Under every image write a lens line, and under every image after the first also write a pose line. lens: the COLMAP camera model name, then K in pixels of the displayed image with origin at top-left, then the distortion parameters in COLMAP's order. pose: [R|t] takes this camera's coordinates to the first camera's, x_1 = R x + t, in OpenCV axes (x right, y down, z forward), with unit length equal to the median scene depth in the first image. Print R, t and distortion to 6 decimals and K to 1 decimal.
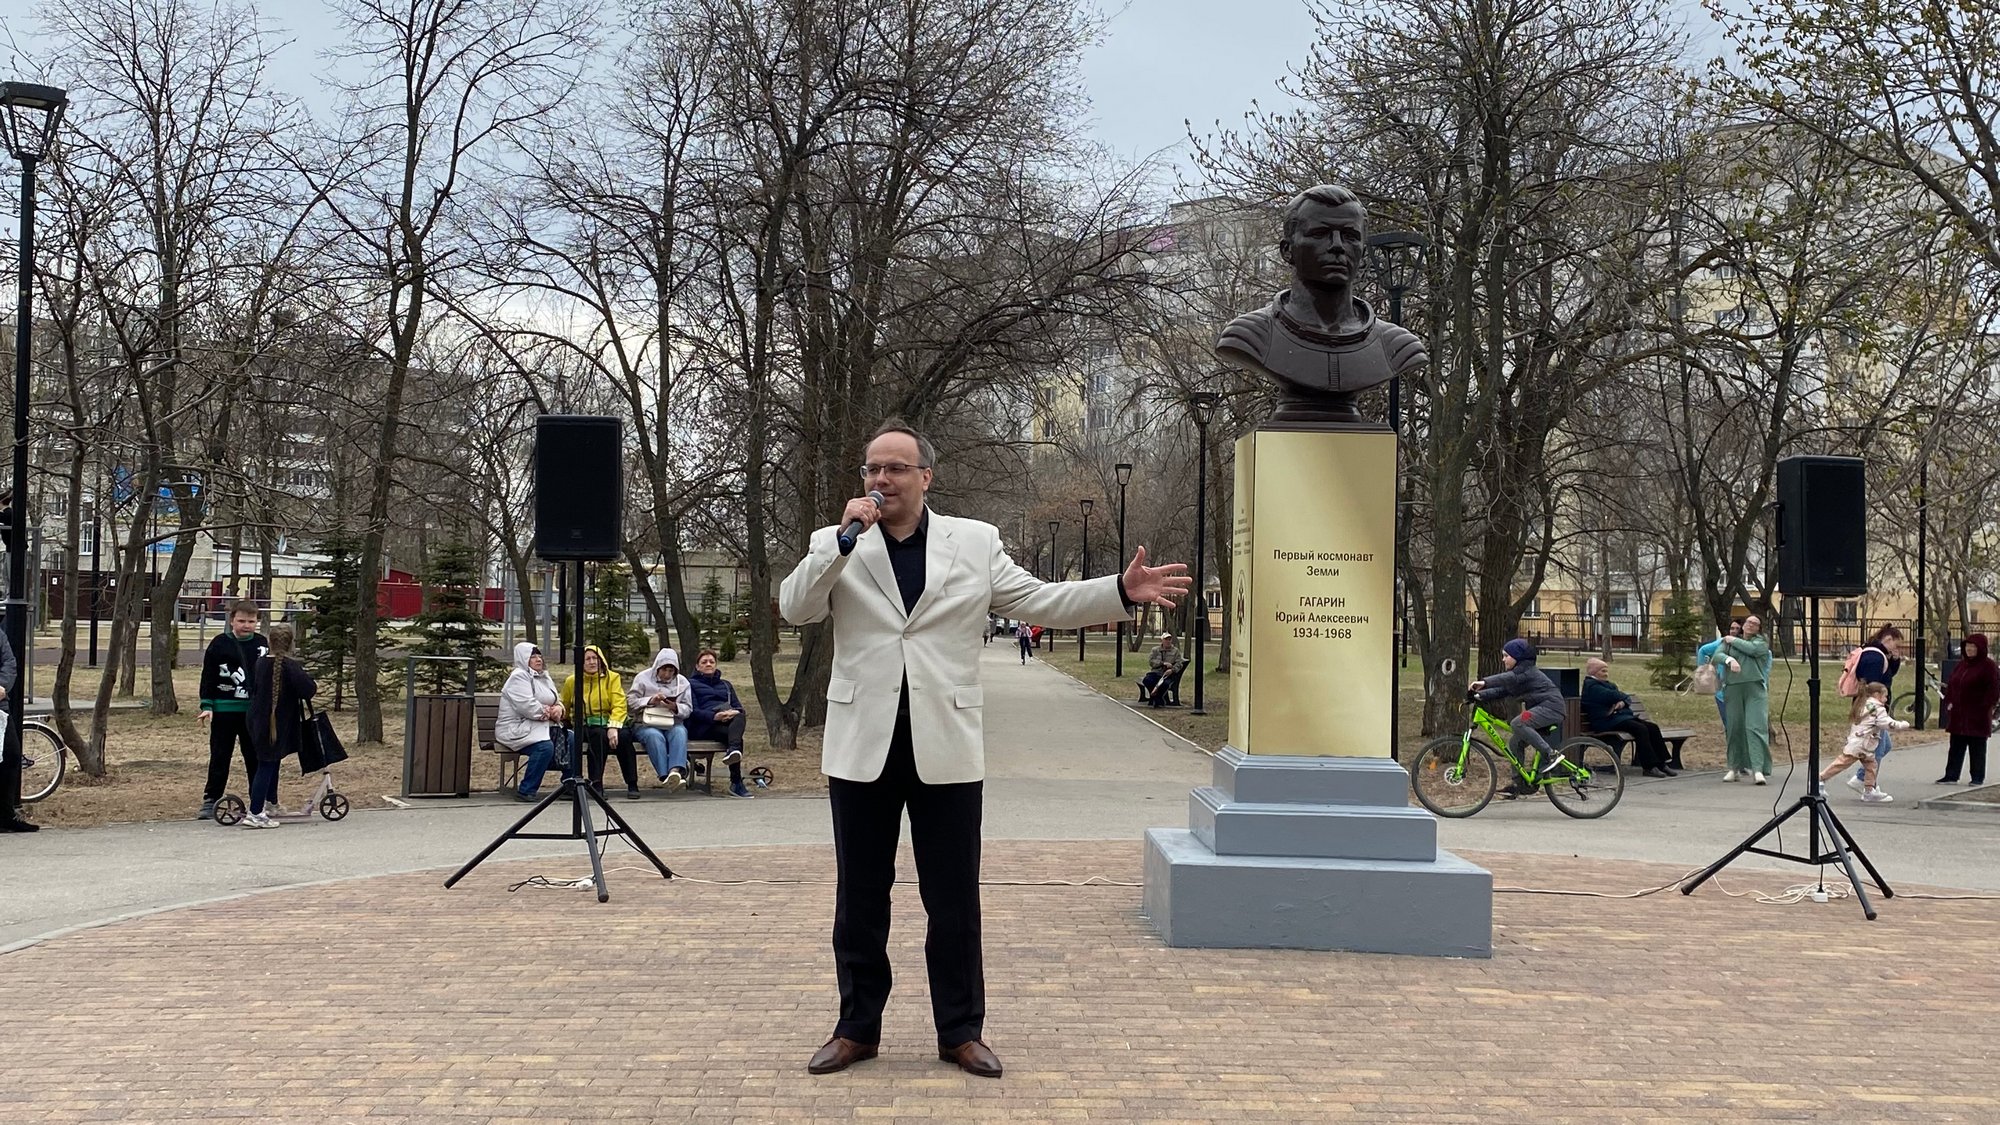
lens RADIAL K [[1781.4, 0, 998.2], [0, 1781.4, 643.2], [0, 0, 1]] dist [0.108020, -0.177516]
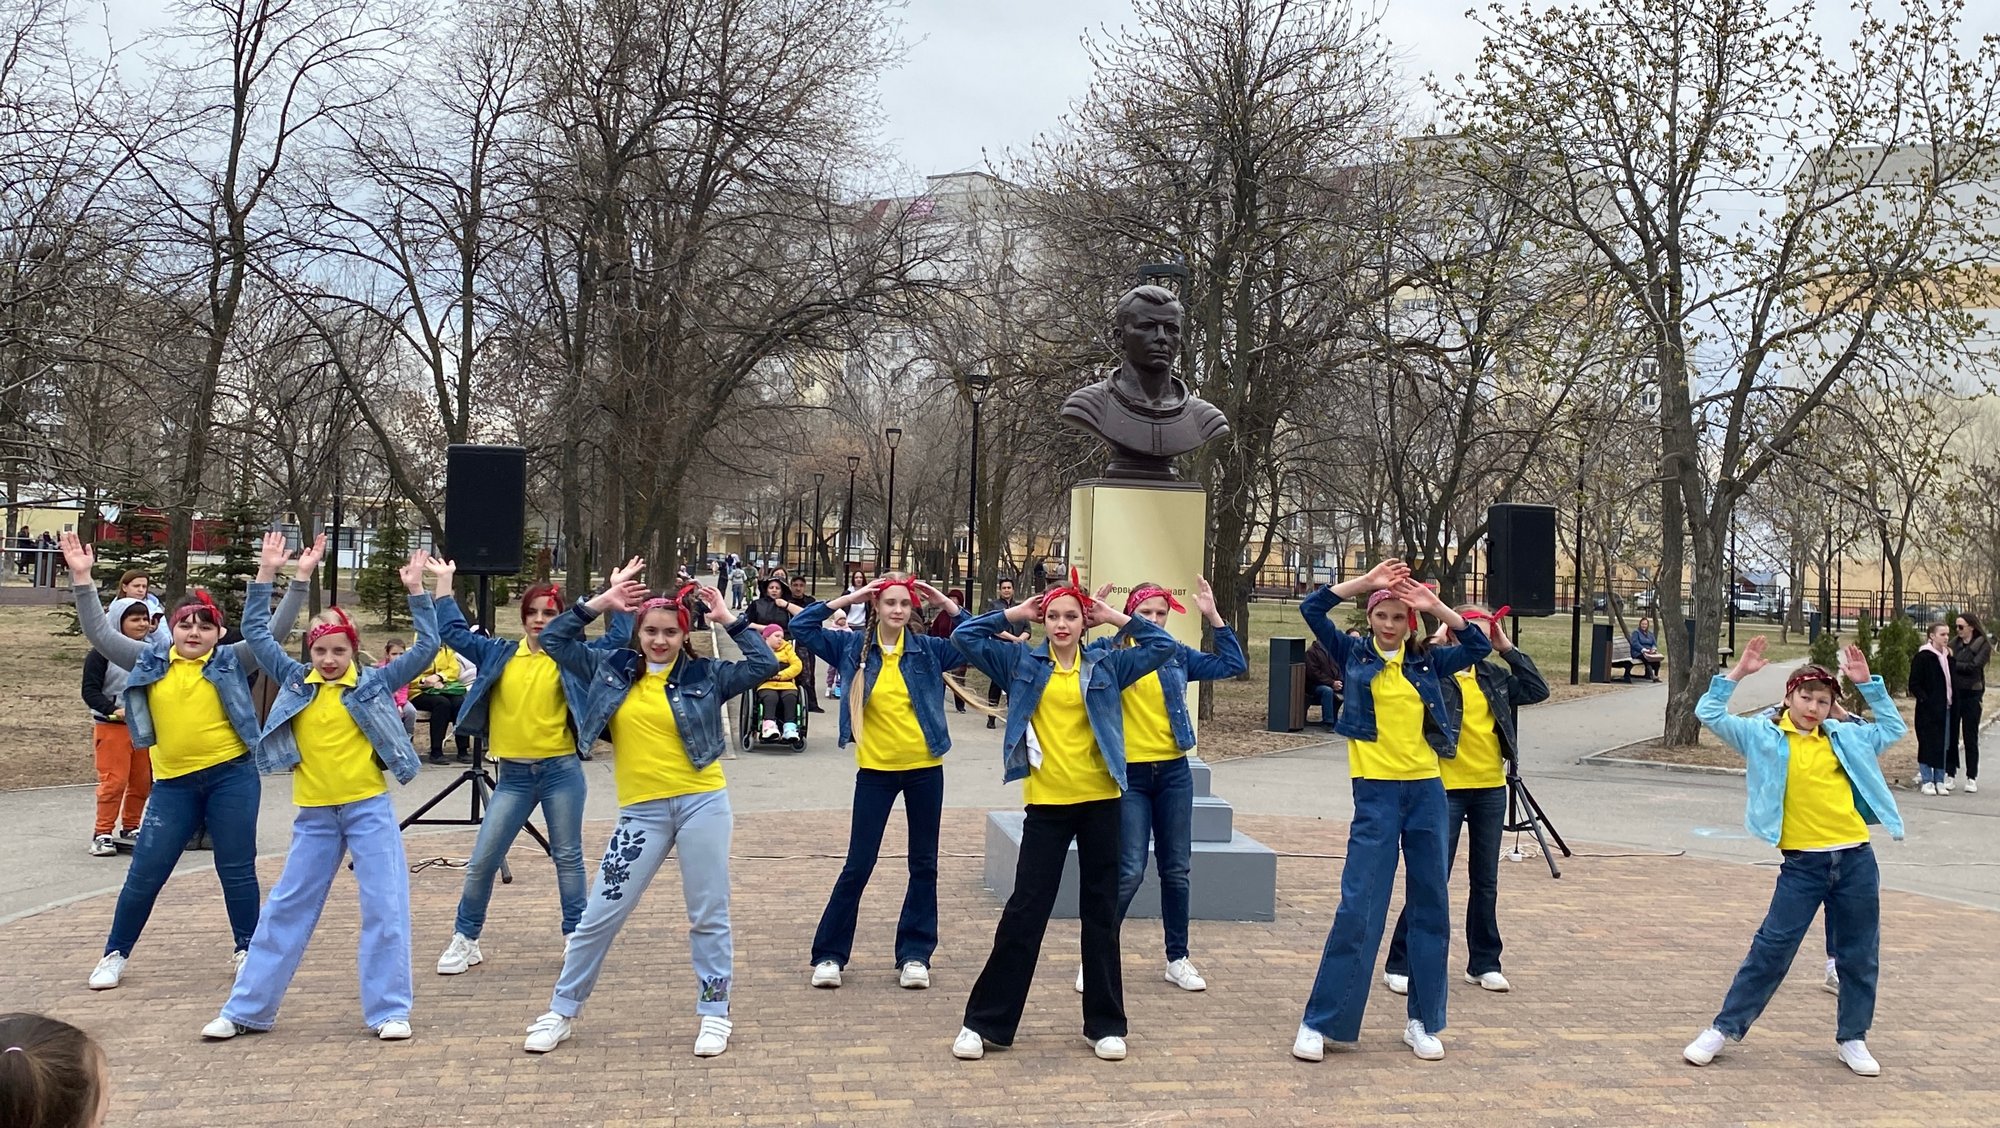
lens RADIAL K [[1778.5, 0, 998.4], [0, 1778.5, 538.2], [0, 0, 1]] dist [0.171600, -0.481262]
pose [[0.985010, 0.016196, 0.171738, -0.070259], [-0.016031, 0.999869, -0.002348, -0.044630], [-0.171753, -0.000440, 0.985140, -0.097833]]
